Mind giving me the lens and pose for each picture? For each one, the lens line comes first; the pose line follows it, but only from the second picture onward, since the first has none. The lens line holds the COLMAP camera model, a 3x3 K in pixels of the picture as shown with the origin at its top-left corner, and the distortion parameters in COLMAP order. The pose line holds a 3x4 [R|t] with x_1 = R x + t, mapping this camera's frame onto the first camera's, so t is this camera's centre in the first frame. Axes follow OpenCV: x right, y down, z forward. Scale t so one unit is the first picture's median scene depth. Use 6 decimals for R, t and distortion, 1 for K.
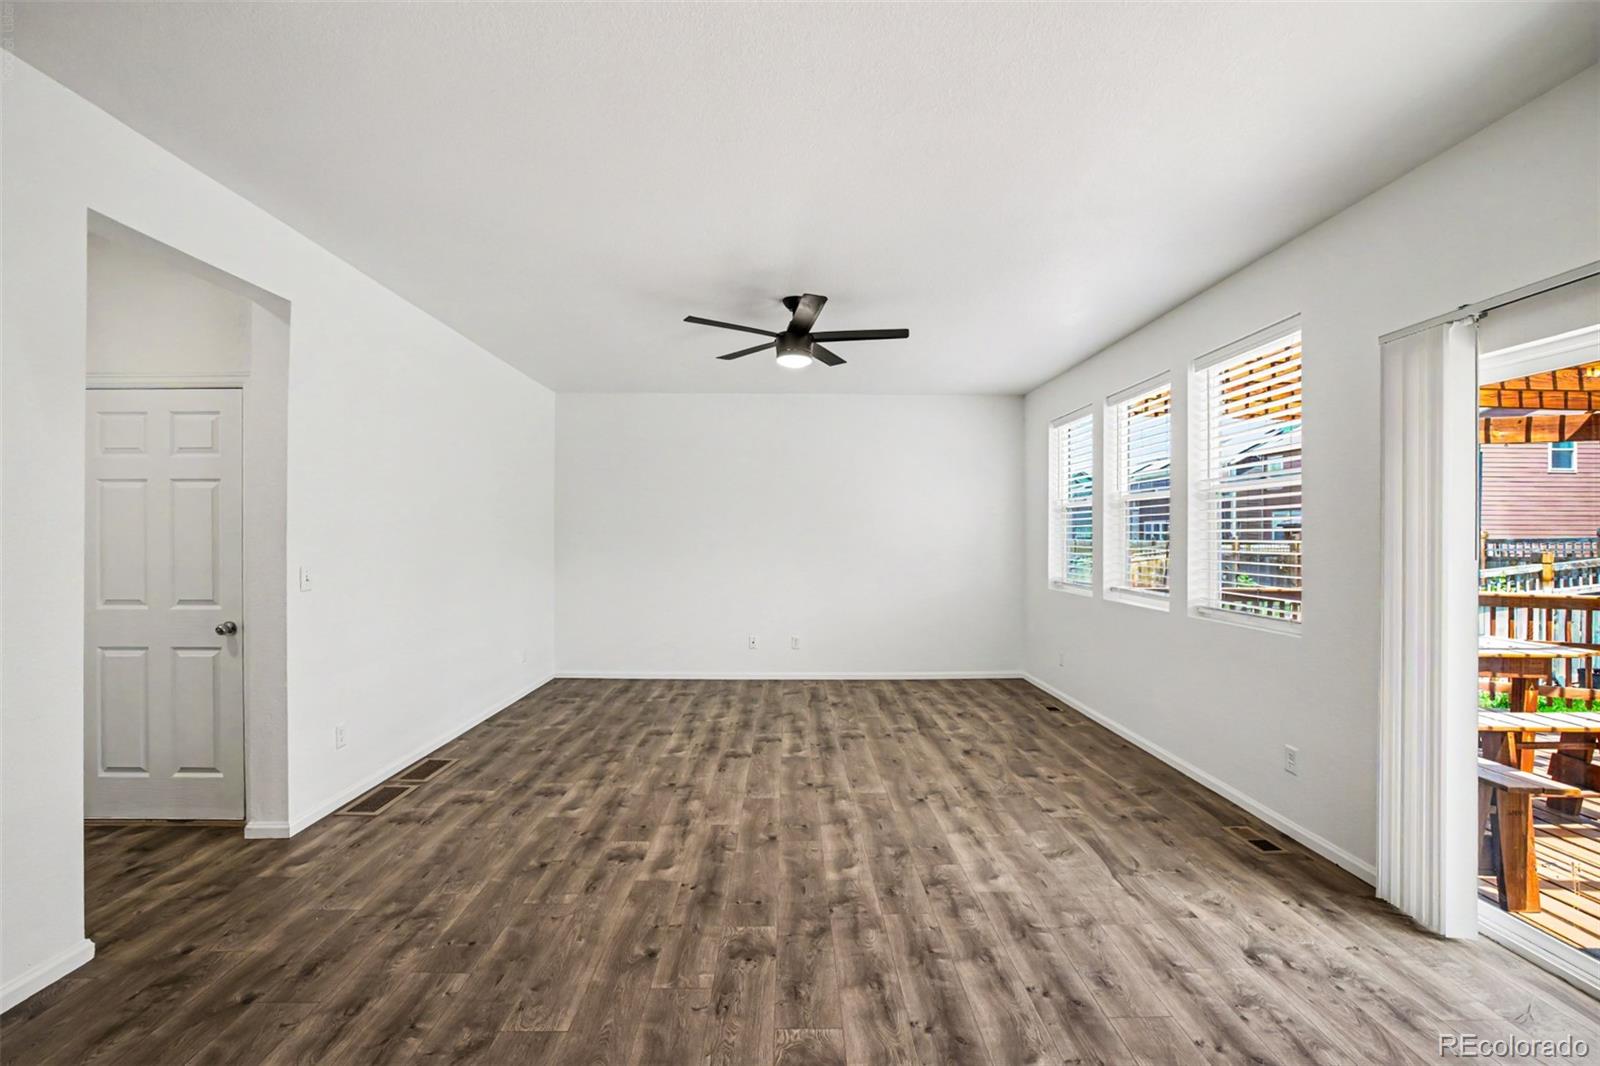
lens RADIAL K [[687.3, 0, 802.4], [0, 687.3, 538.7], [0, 0, 1]] dist [-0.063908, 0.024677]
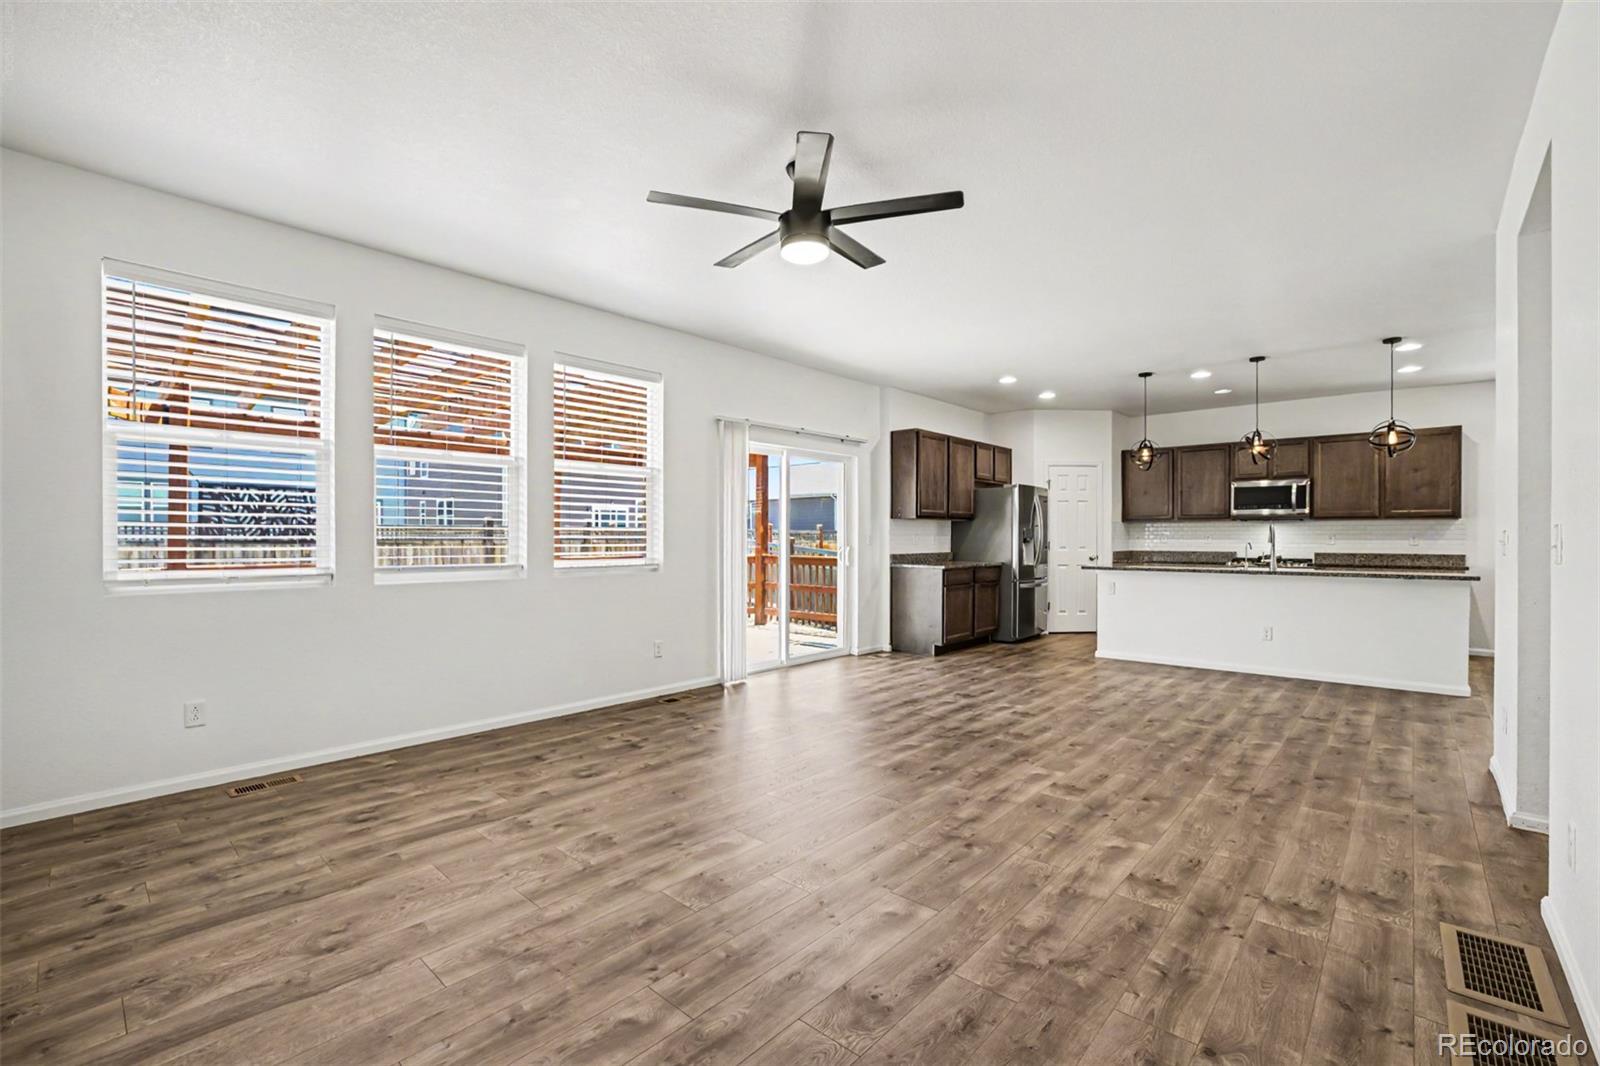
lens RADIAL K [[695.9, 0, 799.3], [0, 695.9, 534.7], [0, 0, 1]] dist [-0.050379, 0.019761]
pose [[-0.725884, -0.003971, 0.687806, -0.617032], [-0.003649, 0.999991, 0.001923, 0.046842], [-0.687808, -0.001114, -0.725892, 1.832707]]
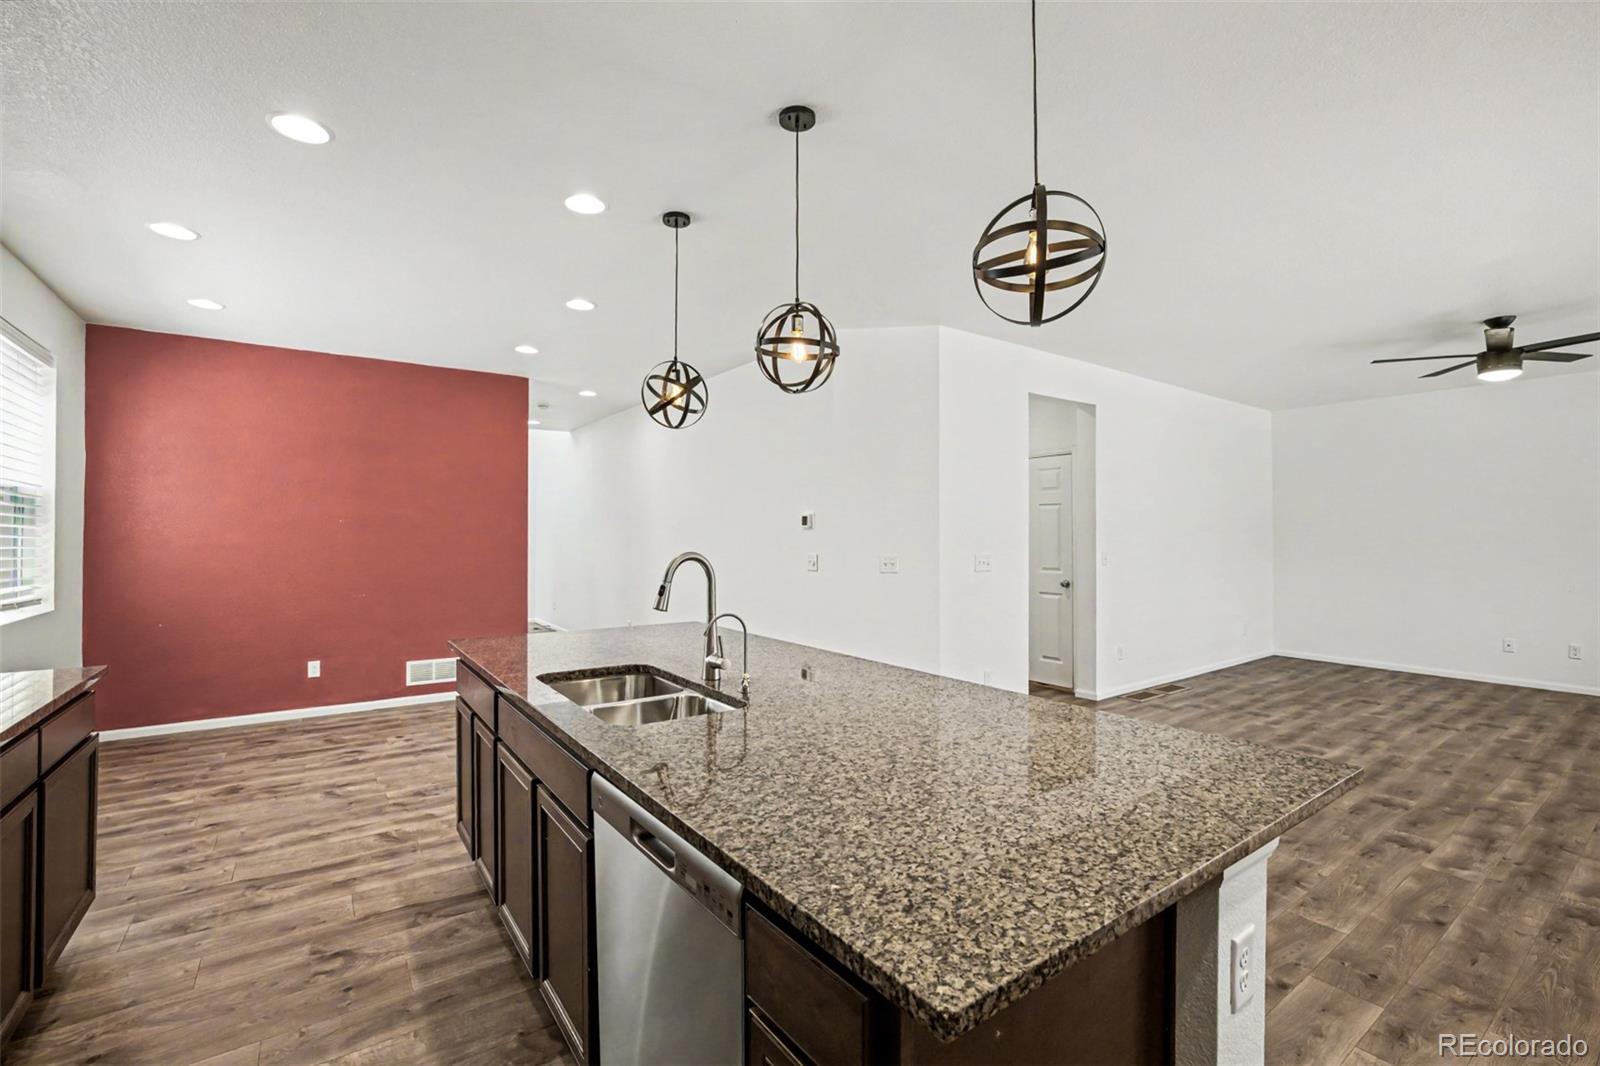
lens RADIAL K [[701.9, 0, 801.8], [0, 701.9, 527.1], [0, 0, 1]] dist [-0.046201, 0.017003]
pose [[0.564528, -0.011761, -0.825330, 0.305197], [0.000761, 0.999905, -0.013728, 0.001771], [0.825414, 0.007122, 0.564484, -0.657660]]
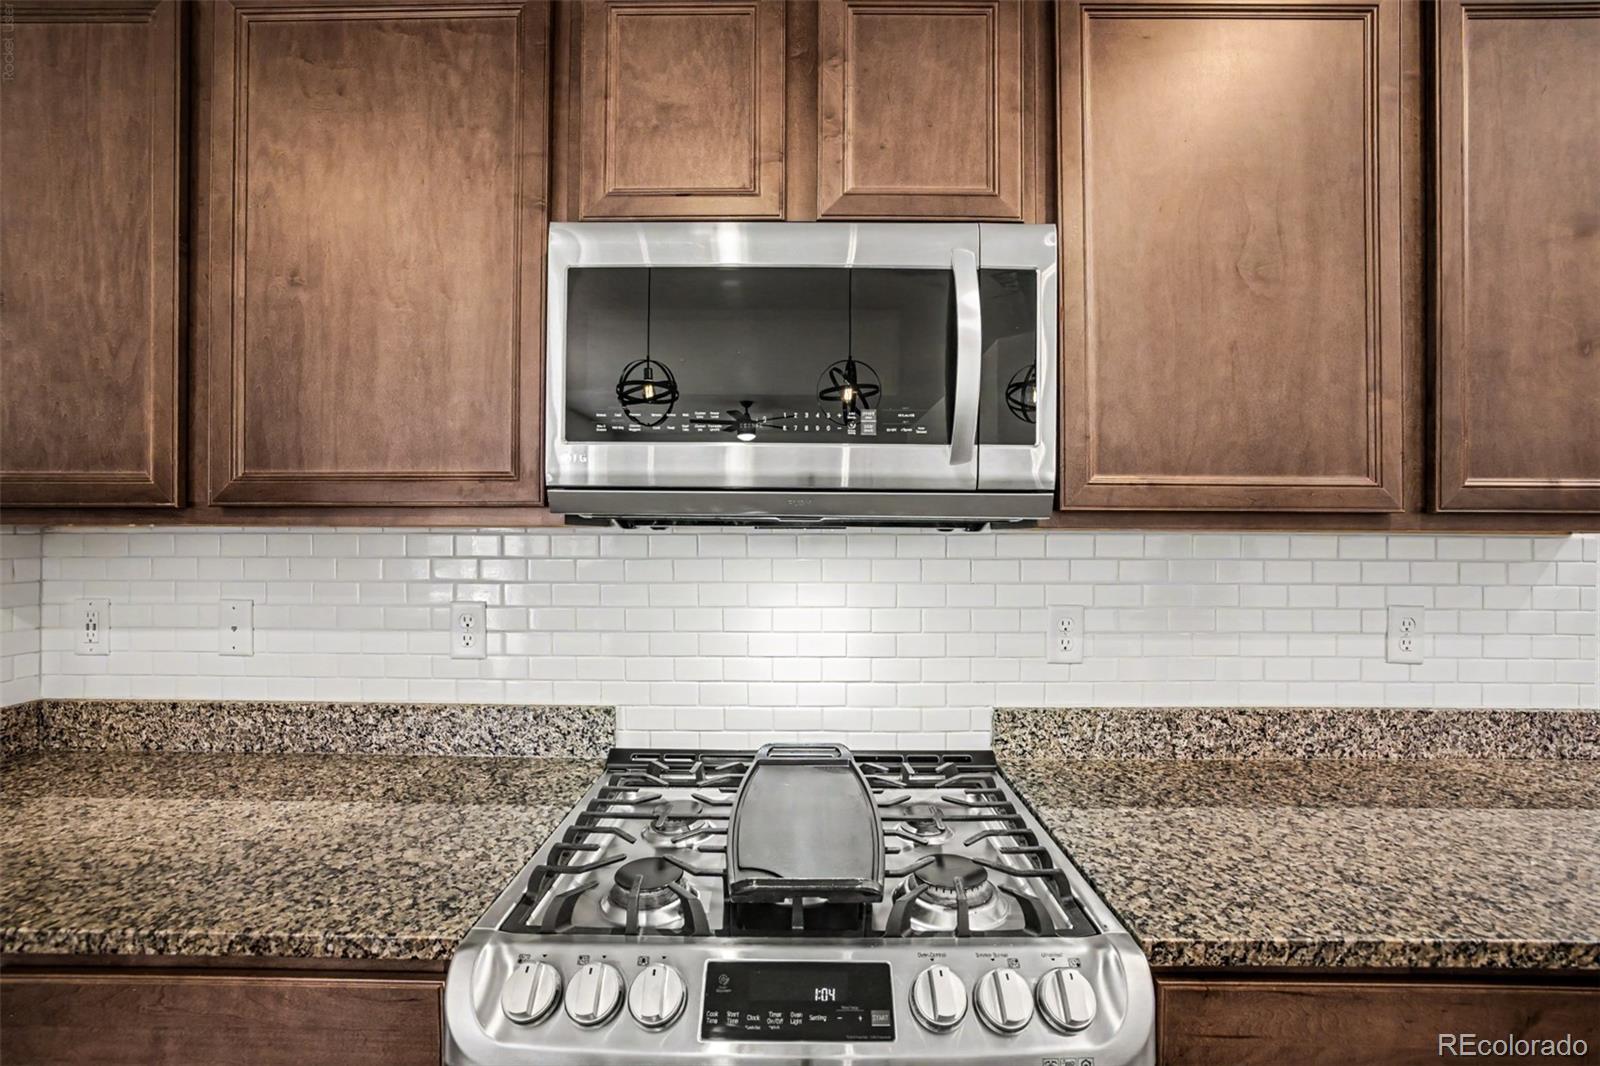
lens RADIAL K [[695.9, 0, 799.3], [0, 695.9, 534.7], [0, 0, 1]] dist [-0.050379, 0.019761]
pose [[-0.999359, -0.008646, 0.034740, -0.197010], [-0.008434, 0.999945, 0.006217, -0.001777], [-0.034792, 0.005920, -0.999377, -0.612285]]
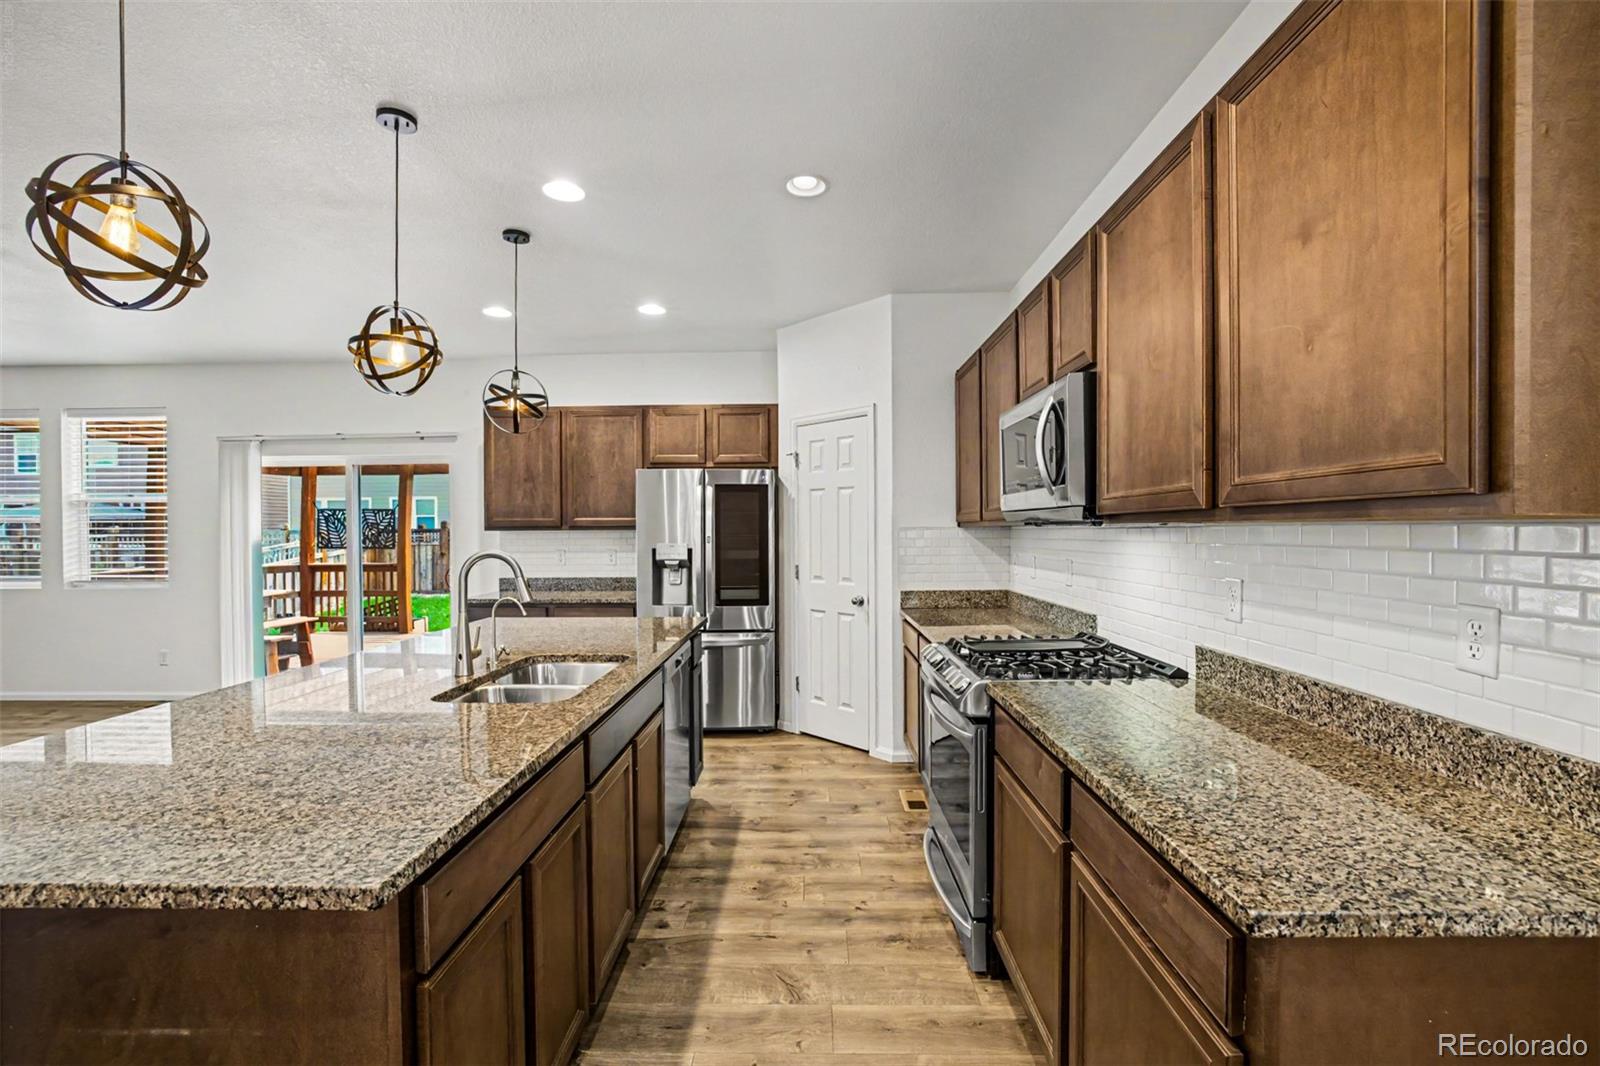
lens RADIAL K [[695.9, 0, 799.3], [0, 695.9, 534.7], [0, 0, 1]] dist [-0.050379, 0.019761]
pose [[0.037068, -0.010738, 0.999255, -0.923345], [0.007940, 0.999914, 0.010451, -0.002275], [-0.999281, 0.007547, 0.037150, -0.702399]]
